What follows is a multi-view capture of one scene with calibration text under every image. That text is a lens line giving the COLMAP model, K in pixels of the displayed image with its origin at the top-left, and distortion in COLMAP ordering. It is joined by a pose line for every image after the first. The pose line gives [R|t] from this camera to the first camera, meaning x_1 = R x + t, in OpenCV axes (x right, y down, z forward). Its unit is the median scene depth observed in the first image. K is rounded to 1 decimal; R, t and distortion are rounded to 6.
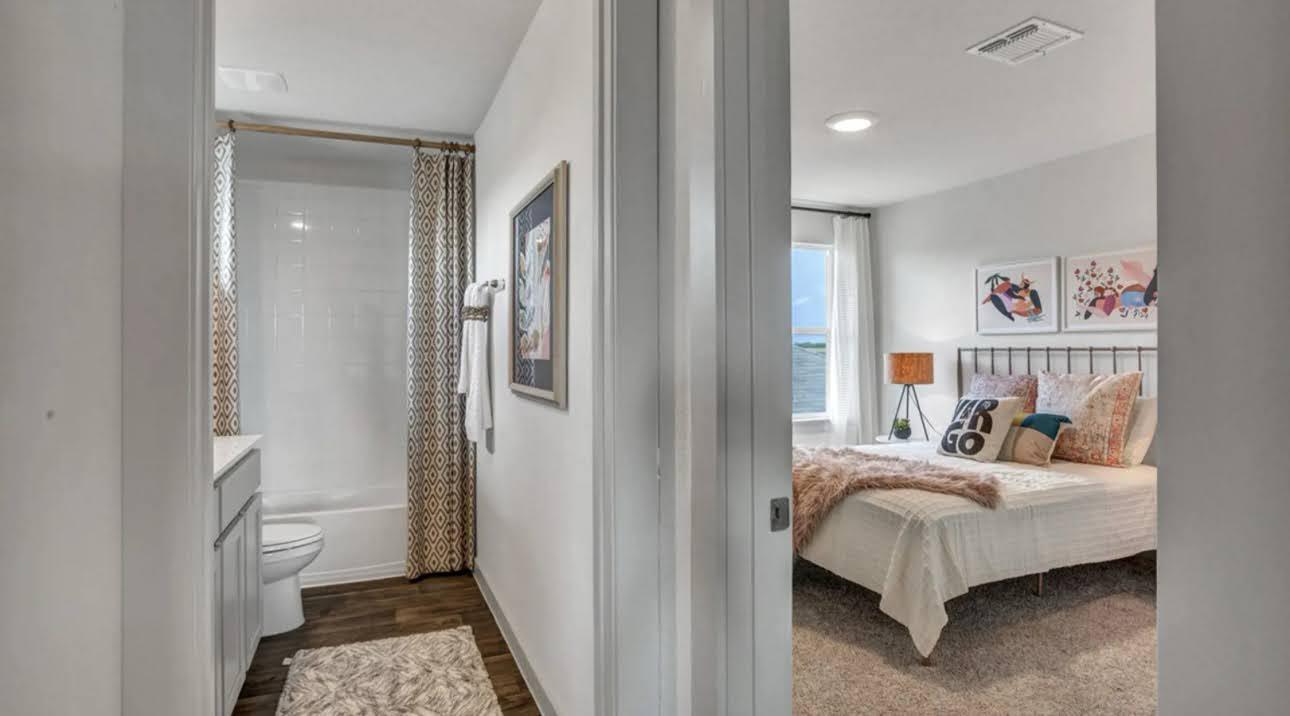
lens RADIAL K [[698.8, 0, 644.3], [0, 698.8, 347.4], [0, 0, 1]] dist [-0.021410, 0.003069]
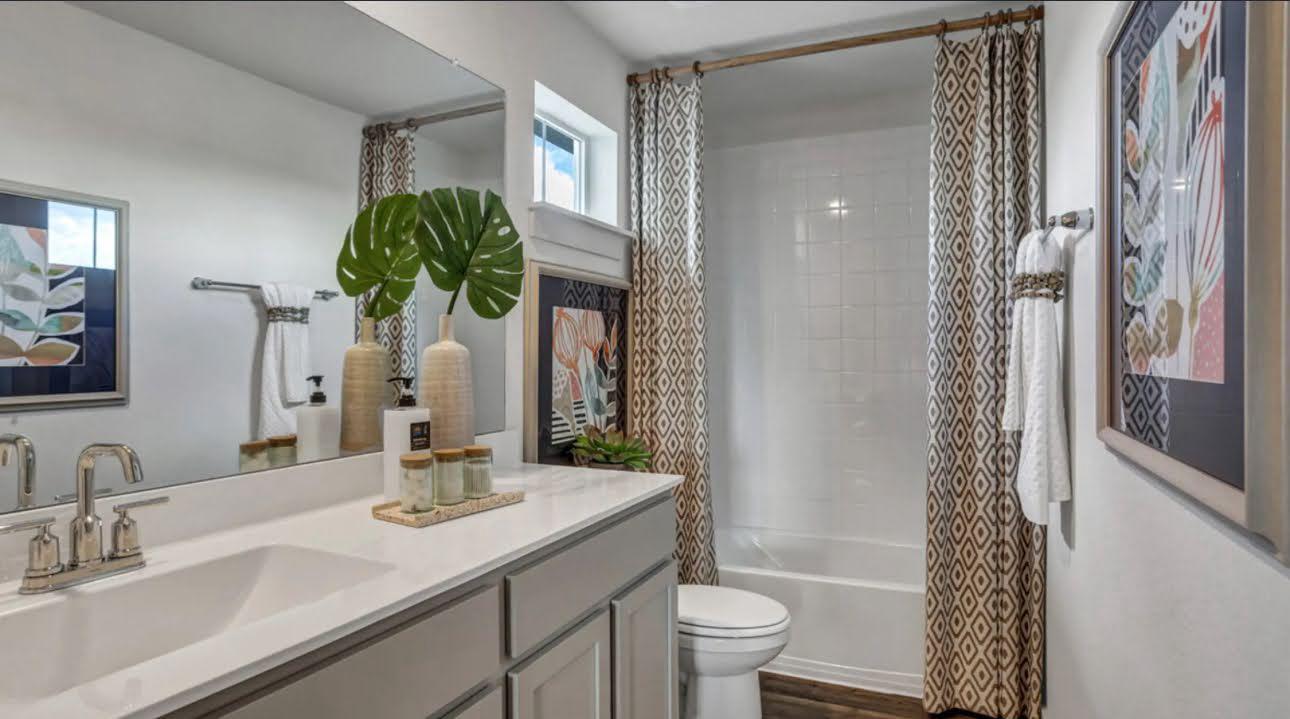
lens RADIAL K [[698.8, 0, 651.1], [0, 698.8, 350.3], [0, 0, 1]] dist [-0.021410, 0.003069]
pose [[0.697390, -0.000226, -0.716692, -0.056989], [0.000364, 1.000000, 0.000038, 0.001242], [0.716692, -0.000288, 0.697390, 0.364717]]
